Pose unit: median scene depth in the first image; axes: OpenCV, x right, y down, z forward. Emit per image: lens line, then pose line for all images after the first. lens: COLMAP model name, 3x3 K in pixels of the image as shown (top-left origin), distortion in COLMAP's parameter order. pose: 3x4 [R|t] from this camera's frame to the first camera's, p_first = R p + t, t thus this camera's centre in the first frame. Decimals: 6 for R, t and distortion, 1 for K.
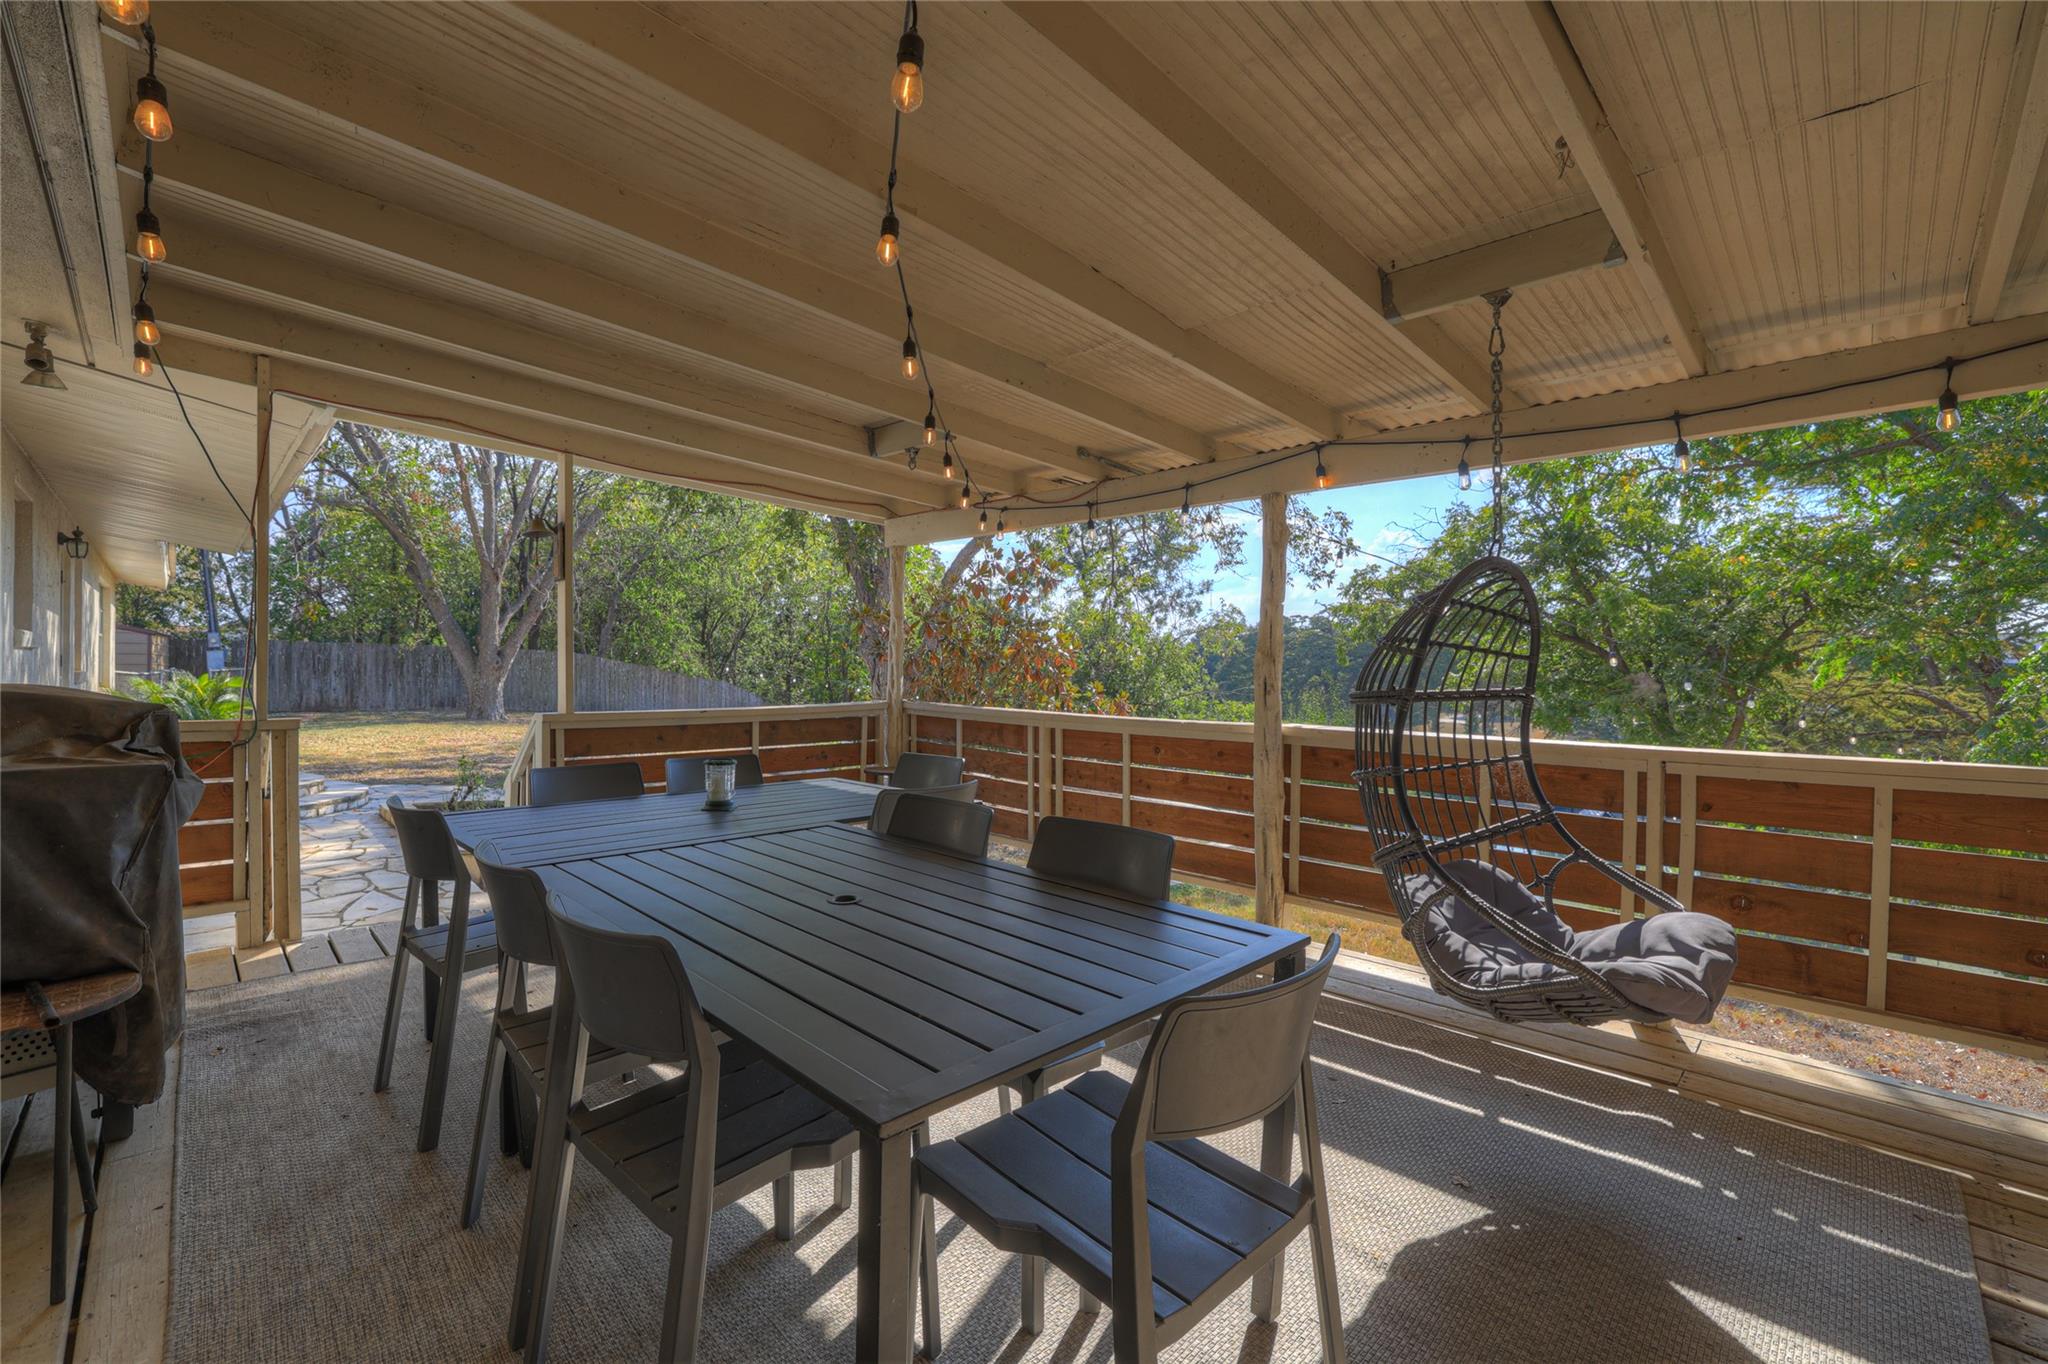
lens RADIAL K [[878.2, 0, 1010.7], [0, 878.2, 662.4], [0, 0, 1]] dist [-0.047217, 0.016870]
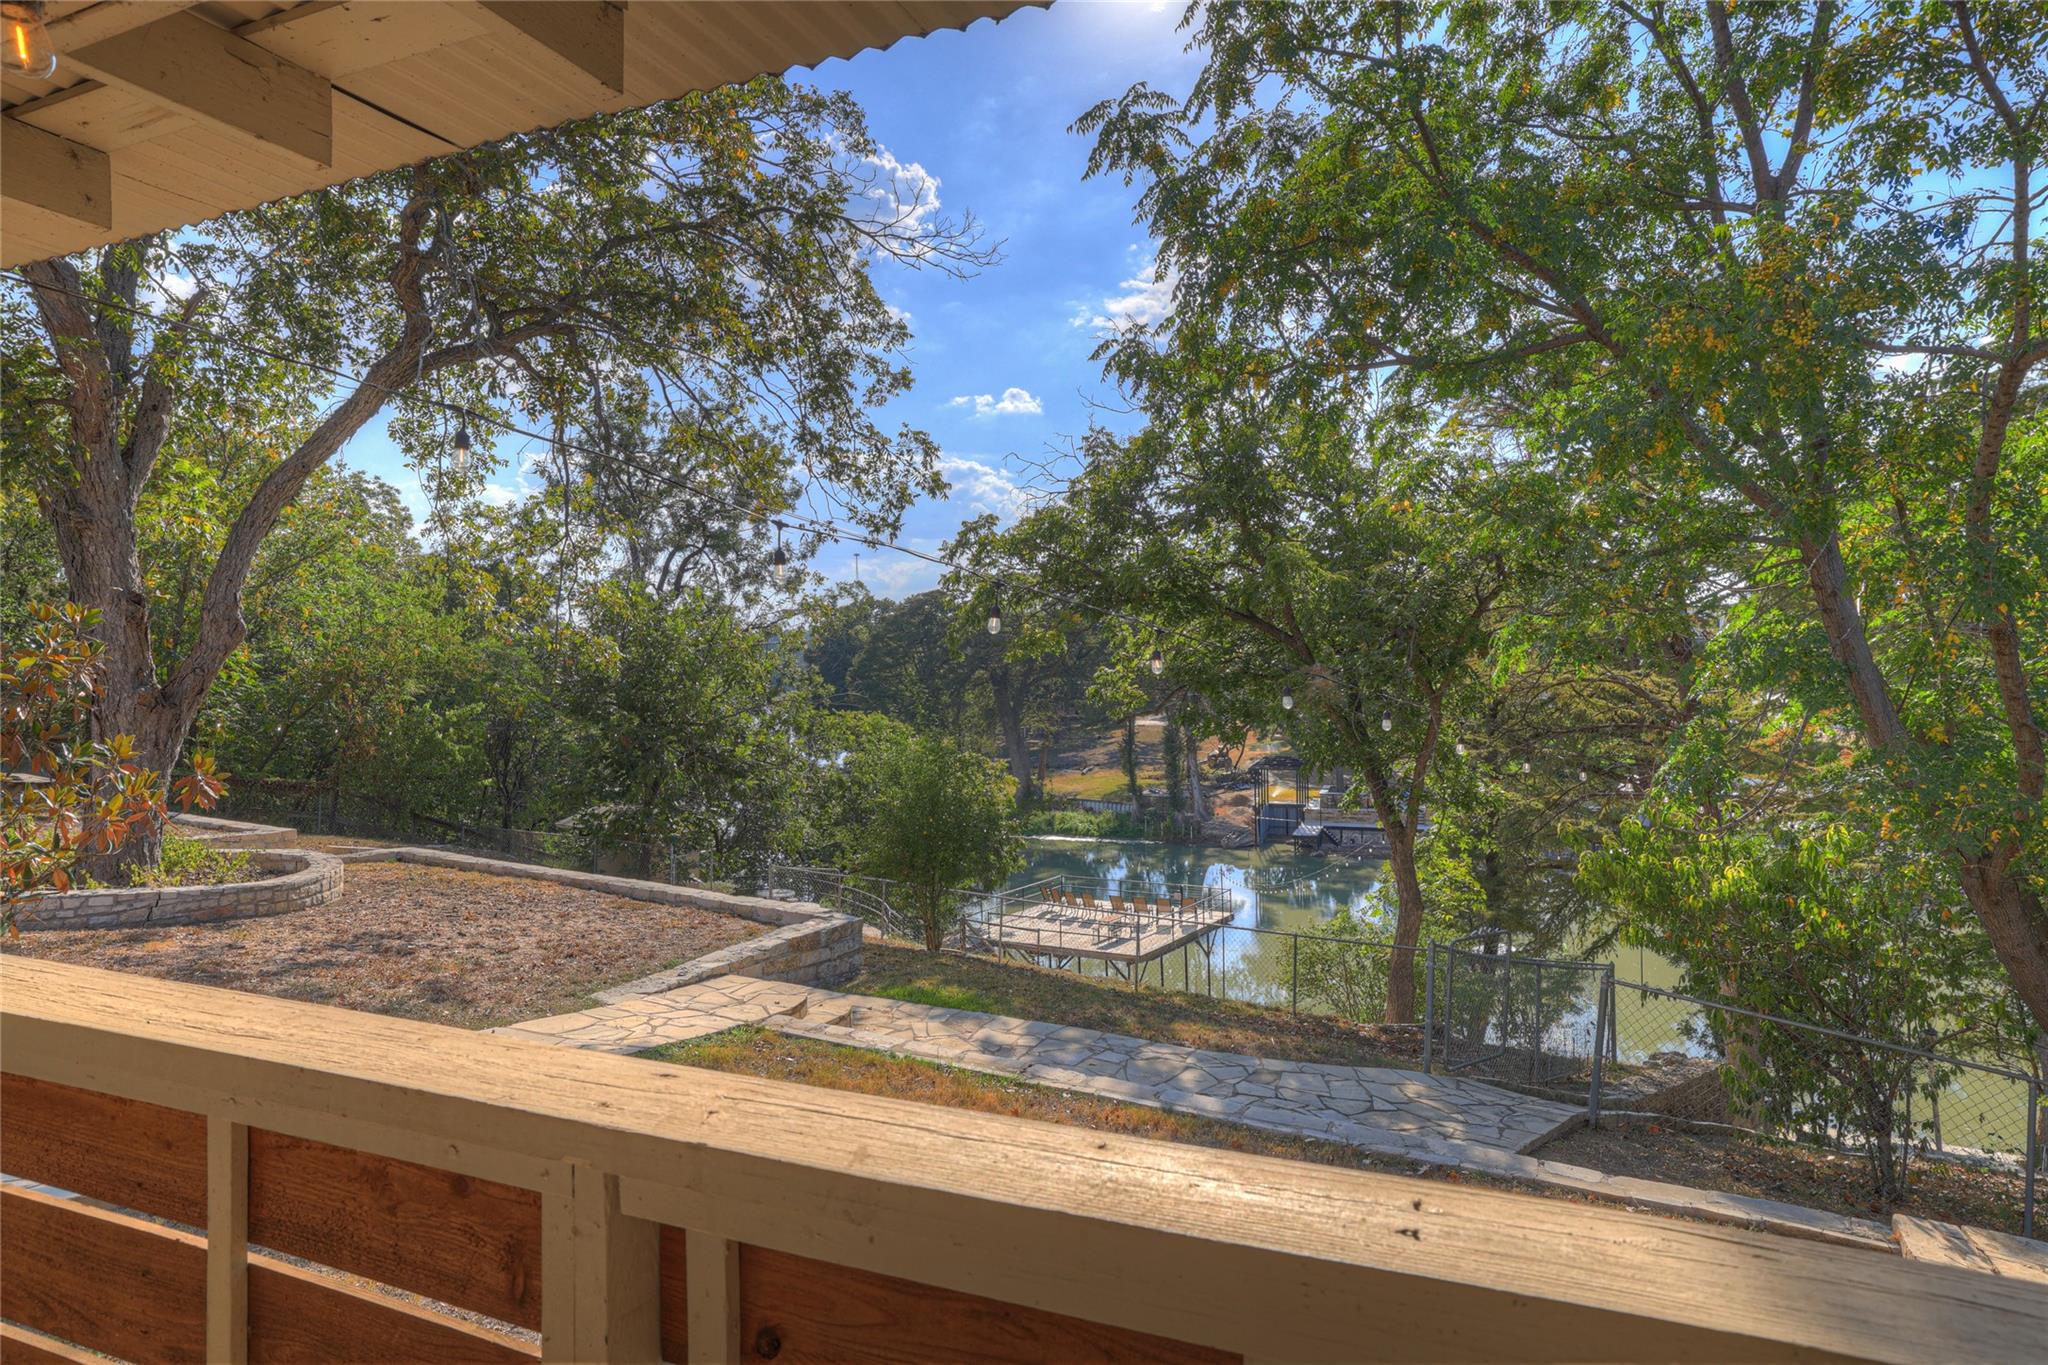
lens RADIAL K [[1243.2, 0, 1022.0], [0, 1243.2, 669.2], [0, 0, 1]] dist [0.002879, 0.000286]
pose [[0.932682, -0.025436, 0.359802, 0.088903], [0.021692, 0.999660, 0.014441, -0.003574], [-0.360047, -0.005664, 0.932917, 0.075381]]
